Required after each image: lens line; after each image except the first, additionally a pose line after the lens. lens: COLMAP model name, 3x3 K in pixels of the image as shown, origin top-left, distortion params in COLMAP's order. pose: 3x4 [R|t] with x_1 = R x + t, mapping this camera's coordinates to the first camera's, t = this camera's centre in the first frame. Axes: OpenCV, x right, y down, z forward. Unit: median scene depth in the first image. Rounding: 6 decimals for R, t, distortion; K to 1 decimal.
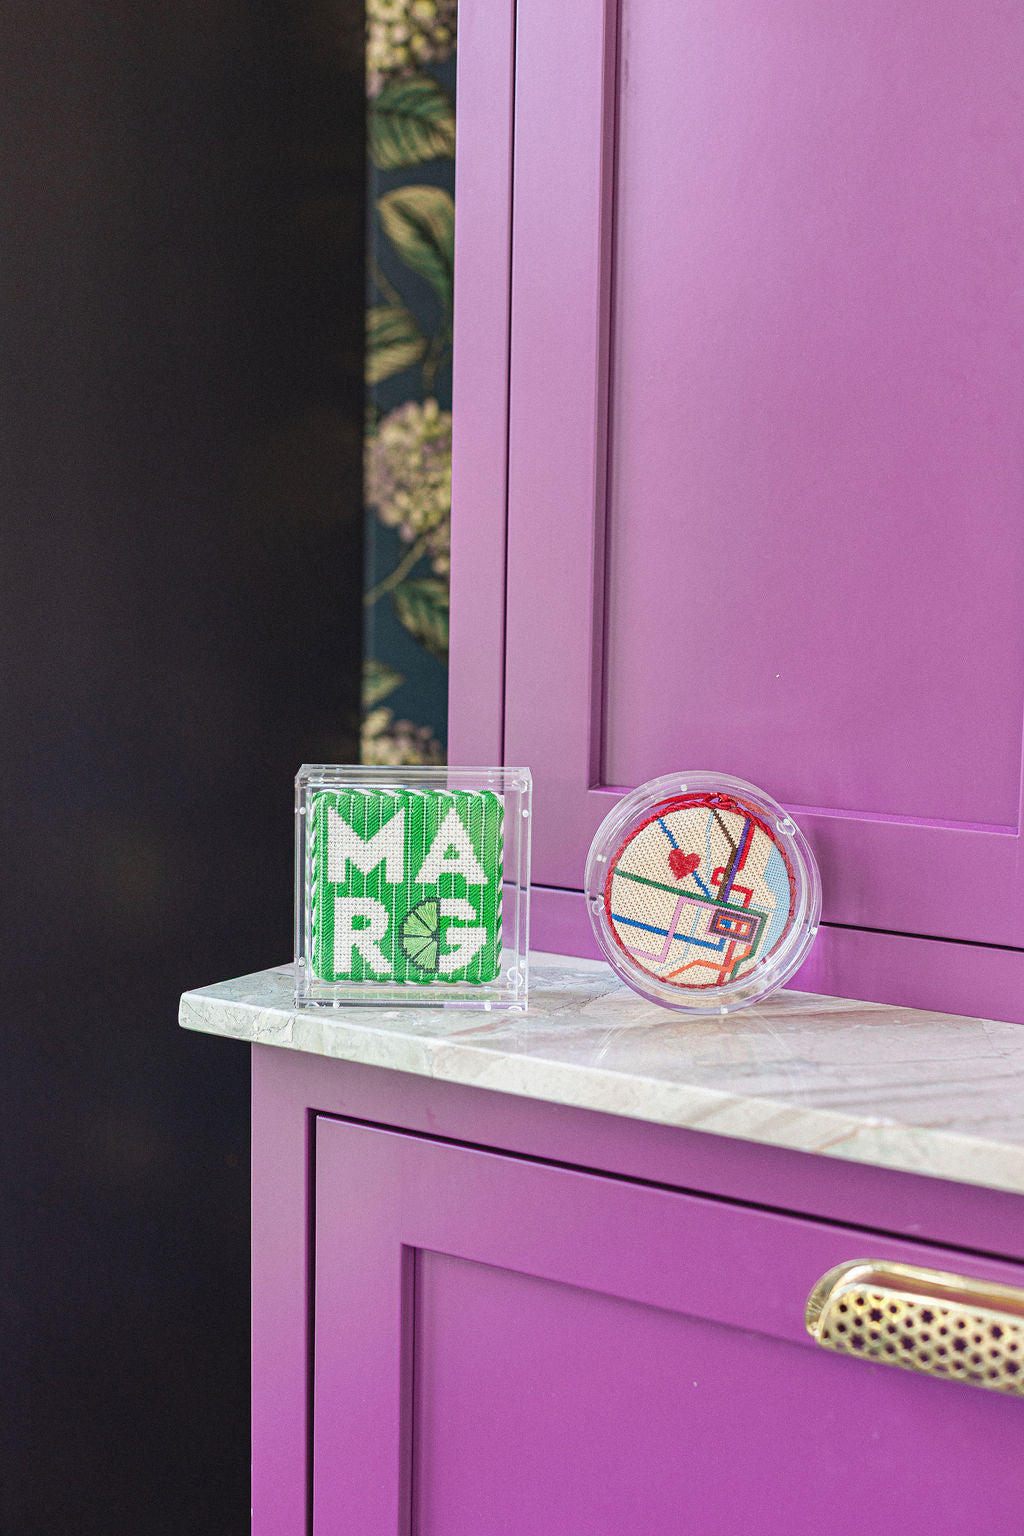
lens RADIAL K [[2299.7, 0, 513.0], [0, 2299.7, 767.2], [0, 0, 1]] dist [-0.012081, 0.000000]
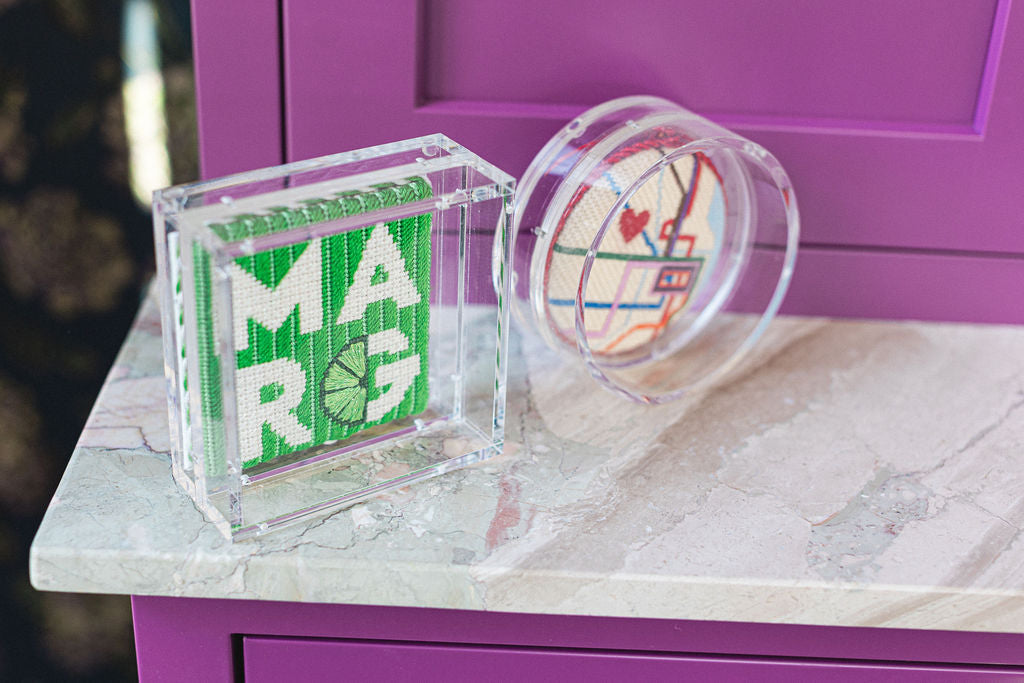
lens RADIAL K [[1533.1, 0, 510.8], [0, 1533.1, 343.6], [0, 0, 1]] dist [-0.012081, 0.000000]
pose [[0.835906, -0.246595, 0.490360, -0.235540], [0.036039, 0.916125, 0.399270, -0.135743], [-0.547689, -0.316080, 0.774681, 0.592428]]
